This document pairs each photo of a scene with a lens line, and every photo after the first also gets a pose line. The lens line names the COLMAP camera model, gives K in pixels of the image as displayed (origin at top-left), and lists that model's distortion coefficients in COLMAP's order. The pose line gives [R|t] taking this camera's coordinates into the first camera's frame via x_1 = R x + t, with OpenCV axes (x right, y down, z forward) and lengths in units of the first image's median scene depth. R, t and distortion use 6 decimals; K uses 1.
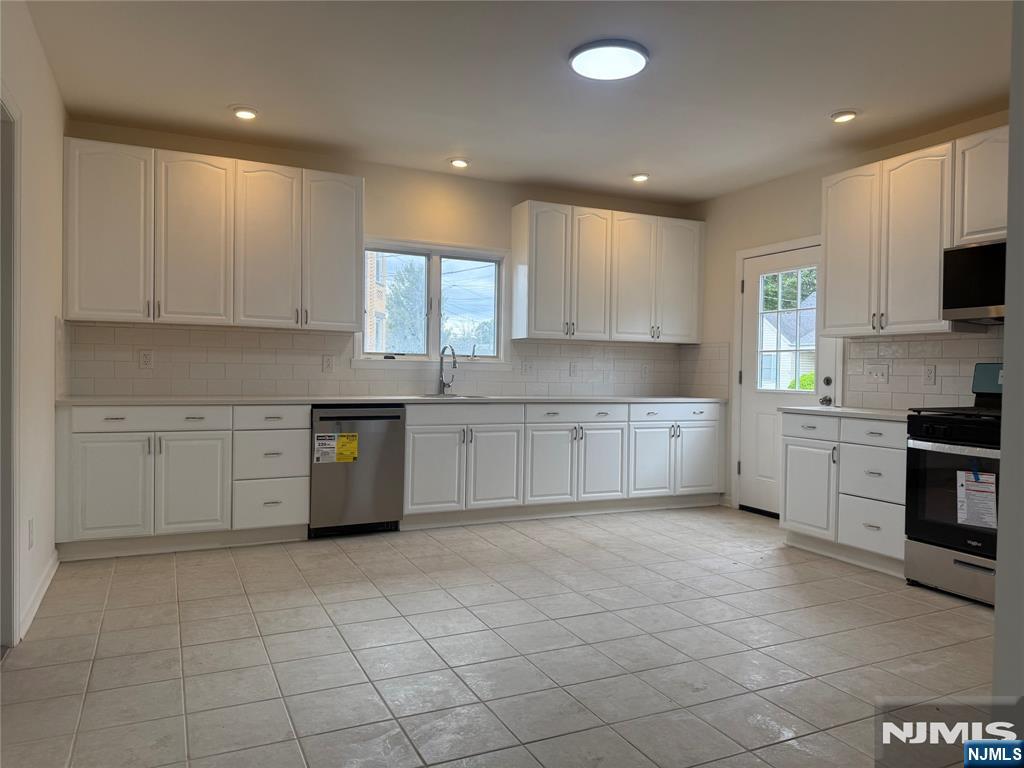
lens RADIAL K [[721.2, 0, 512.0], [0, 721.2, 384.0], [0, 0, 1]] dist [0.115698, -0.130079]
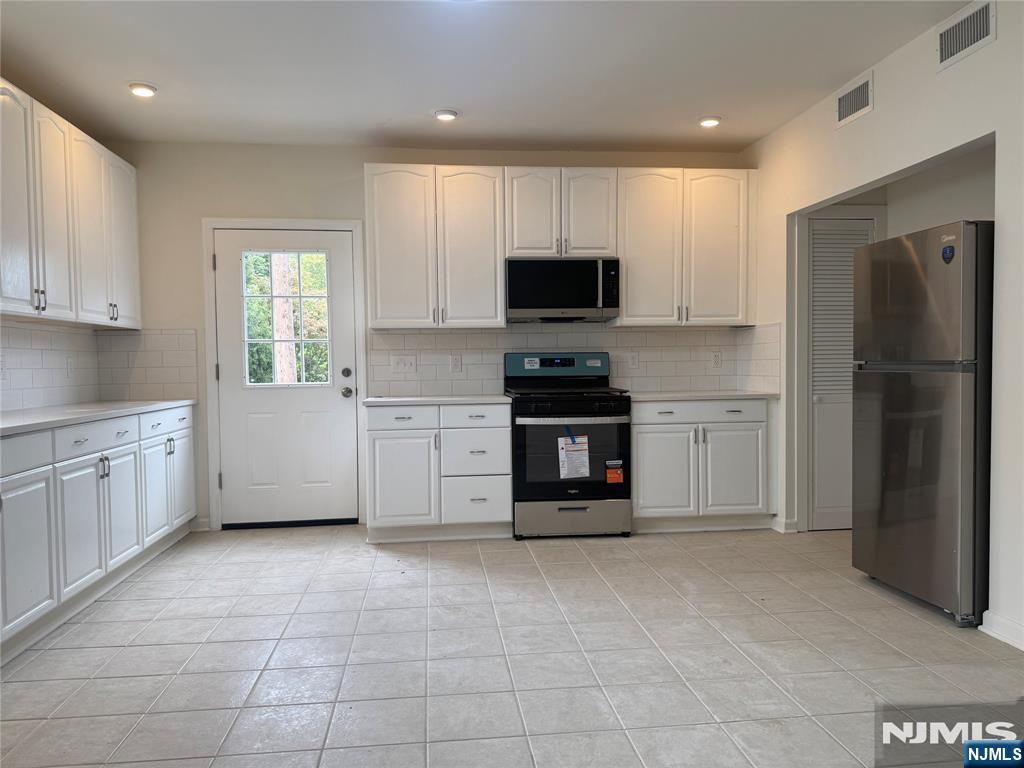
lens RADIAL K [[721.2, 0, 512.0], [0, 721.2, 384.0], [0, 0, 1]] dist [0.115698, -0.130079]
pose [[0.329844, -0.049903, 0.942716, -0.546043], [0.035468, 0.998552, 0.040449, -0.025740], [-0.943369, 0.020094, 0.331136, 0.615988]]
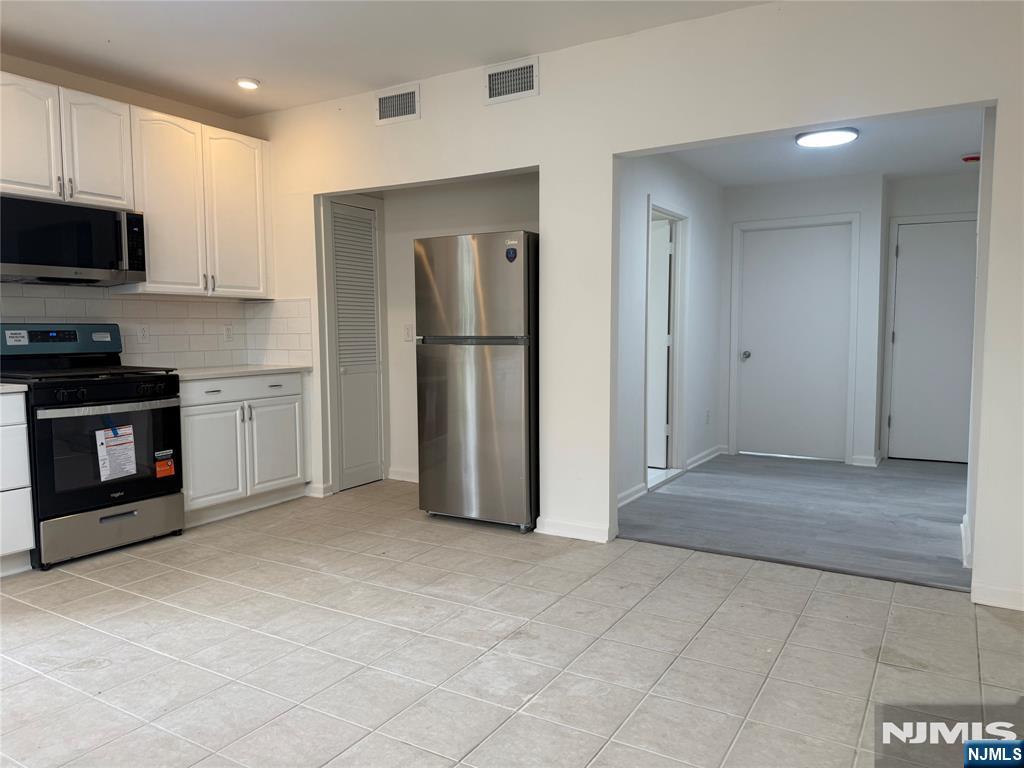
lens RADIAL K [[726.5, 0, 512.0], [0, 726.5, 384.0], [0, 0, 1]] dist [0.110833, -0.134417]
pose [[-0.540326, -0.077679, 0.837862, -0.512391], [0.014510, 0.994722, 0.101579, -0.038775], [-0.841330, 0.067043, -0.536347, 0.986758]]
